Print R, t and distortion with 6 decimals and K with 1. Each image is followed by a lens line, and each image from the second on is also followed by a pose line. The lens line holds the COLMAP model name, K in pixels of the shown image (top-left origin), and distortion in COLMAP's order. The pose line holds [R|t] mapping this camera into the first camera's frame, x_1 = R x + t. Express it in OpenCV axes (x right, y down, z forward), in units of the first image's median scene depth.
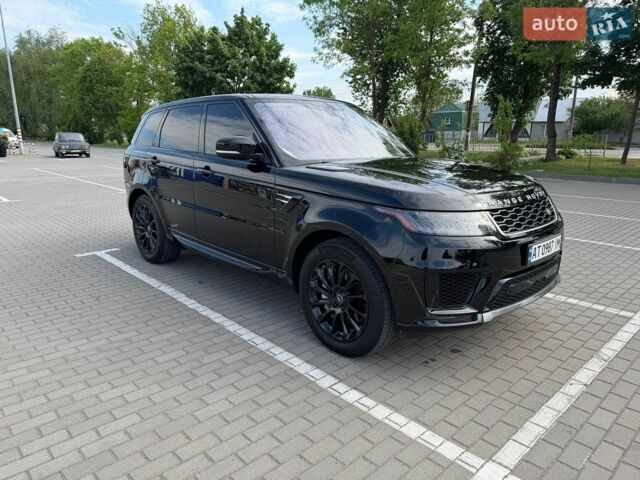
lens RADIAL K [[453.1, 0, 317.4], [0, 453.1, 241.2], [0, 0, 1]] dist [0.028475, -0.033684]
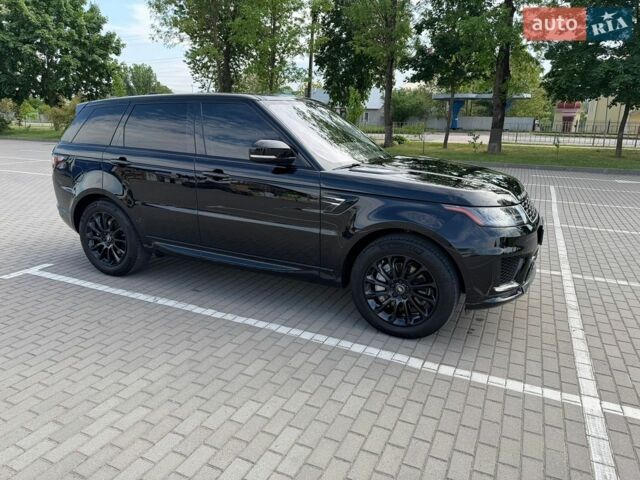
lens RADIAL K [[453.1, 0, 317.4], [0, 453.1, 241.2], [0, 0, 1]] dist [0.028475, -0.033684]
pose [[0.928923, -0.088224, 0.359608, -0.301688], [0.074897, 0.995894, 0.050856, -0.035237], [-0.362618, -0.020307, 0.931716, 0.019751]]
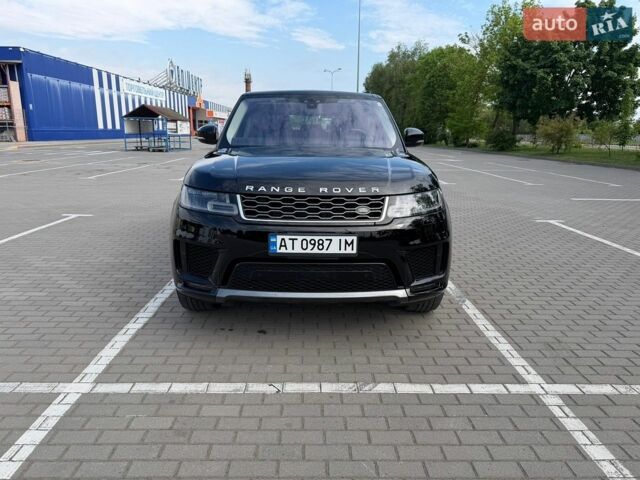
lens RADIAL K [[453.1, 0, 317.4], [0, 453.1, 241.2], [0, 0, 1]] dist [0.028475, -0.033684]
pose [[0.743611, 0.162863, -0.648474, 0.604748], [-0.165571, 0.984526, 0.057400, -0.024395], [0.647787, 0.064685, 0.759070, 0.169860]]
